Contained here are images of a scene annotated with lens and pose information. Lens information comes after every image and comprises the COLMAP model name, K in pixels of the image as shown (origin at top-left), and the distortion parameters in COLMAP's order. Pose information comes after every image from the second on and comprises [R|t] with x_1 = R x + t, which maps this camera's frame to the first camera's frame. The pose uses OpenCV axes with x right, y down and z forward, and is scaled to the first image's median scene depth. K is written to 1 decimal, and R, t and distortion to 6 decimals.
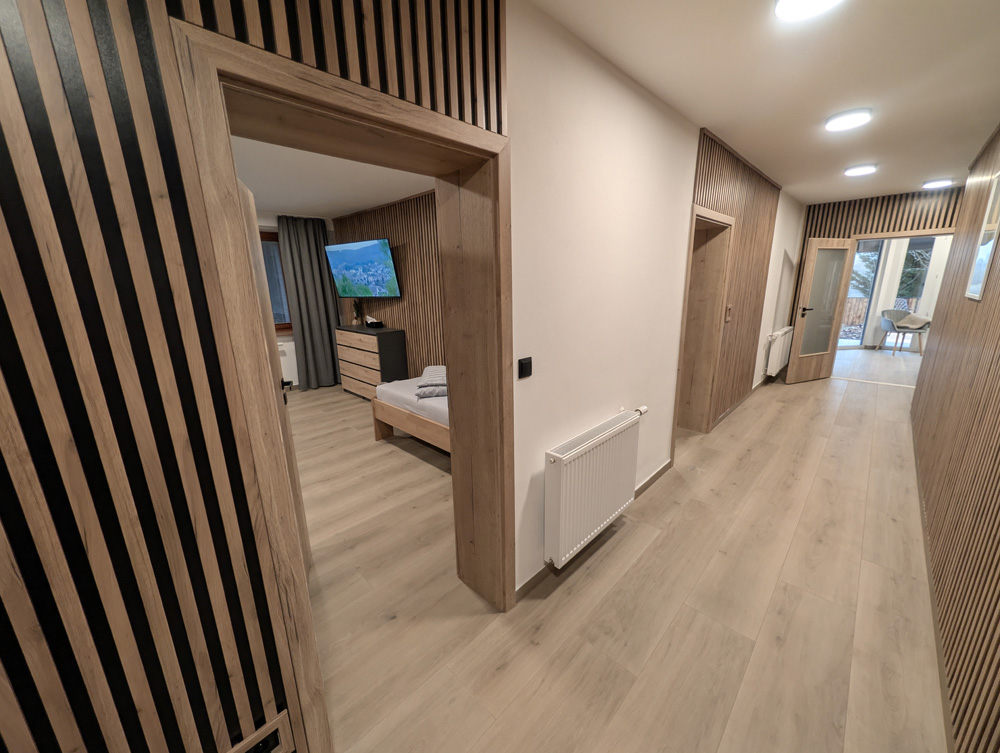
lens RADIAL K [[383.9, 0, 501.9], [0, 383.9, 381.4], [0, 0, 1]] dist [0.001510, 0.000815]
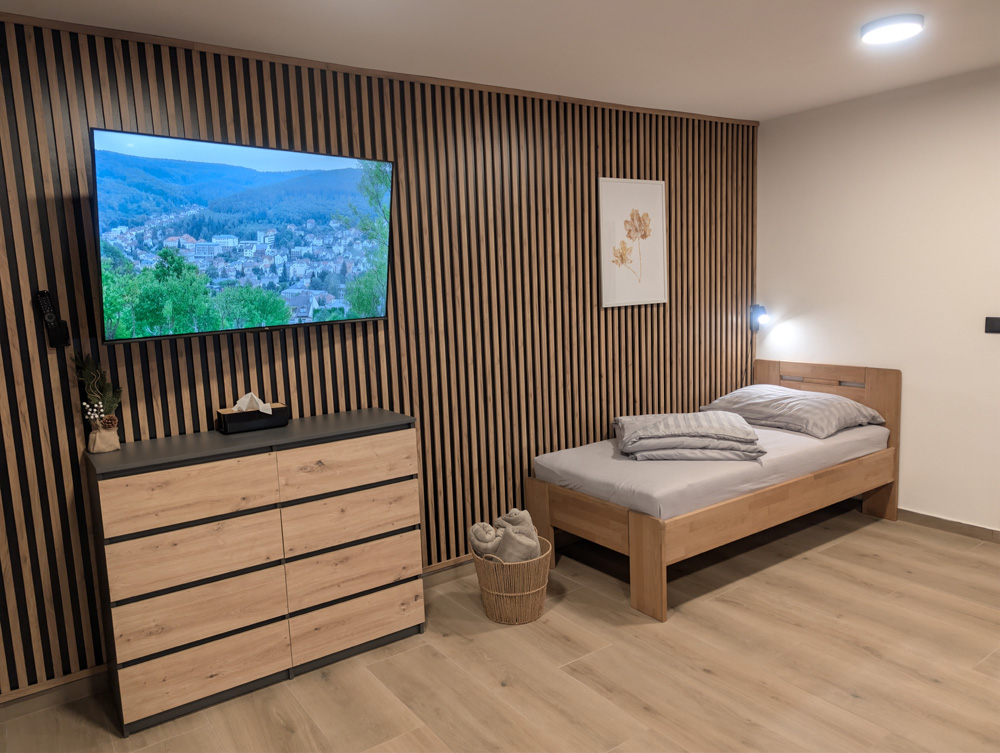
lens RADIAL K [[718.0, 0, 497.4], [0, 718.0, 375.1], [0, 0, 1]] dist [0.007769, 0.000811]
pose [[0.185610, -0.117409, 0.975584, -0.909030], [0.278495, 0.958411, 0.062357, -0.175979], [-0.942332, 0.260122, 0.210589, 0.751230]]
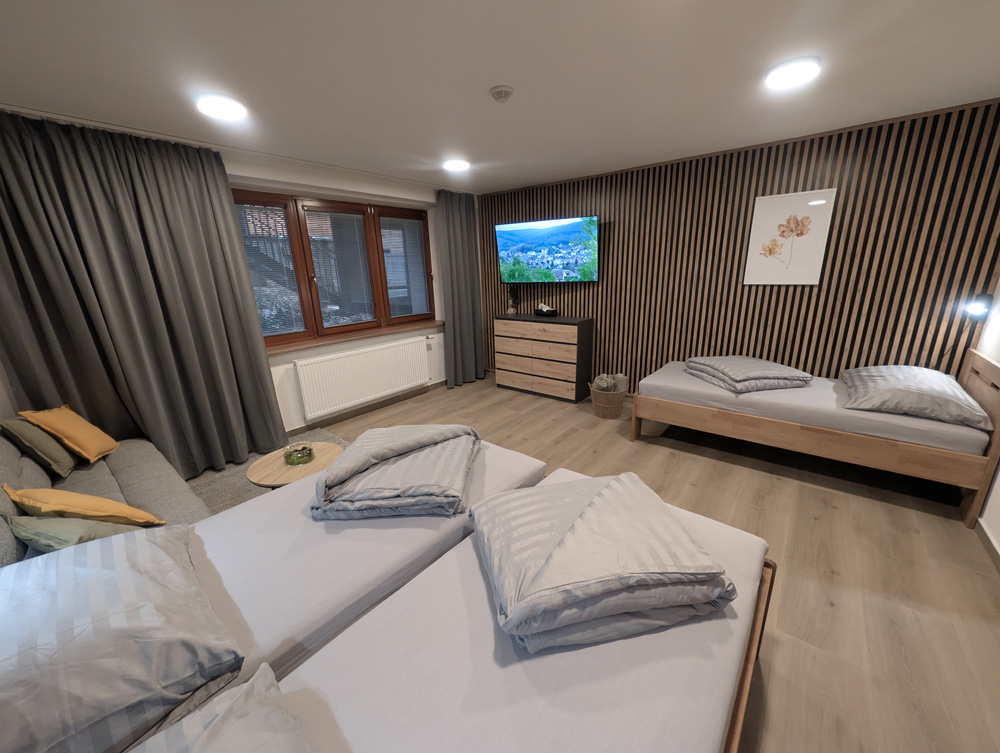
lens RADIAL K [[383.9, 0, 498.4], [0, 383.9, 381.4], [0, 0, 1]] dist [0.001510, 0.000815]
pose [[0.995515, -0.035819, 0.087565, -0.574515], [0.032701, 0.998788, 0.036791, -0.024647], [-0.088777, -0.033763, 0.995479, 0.106947]]
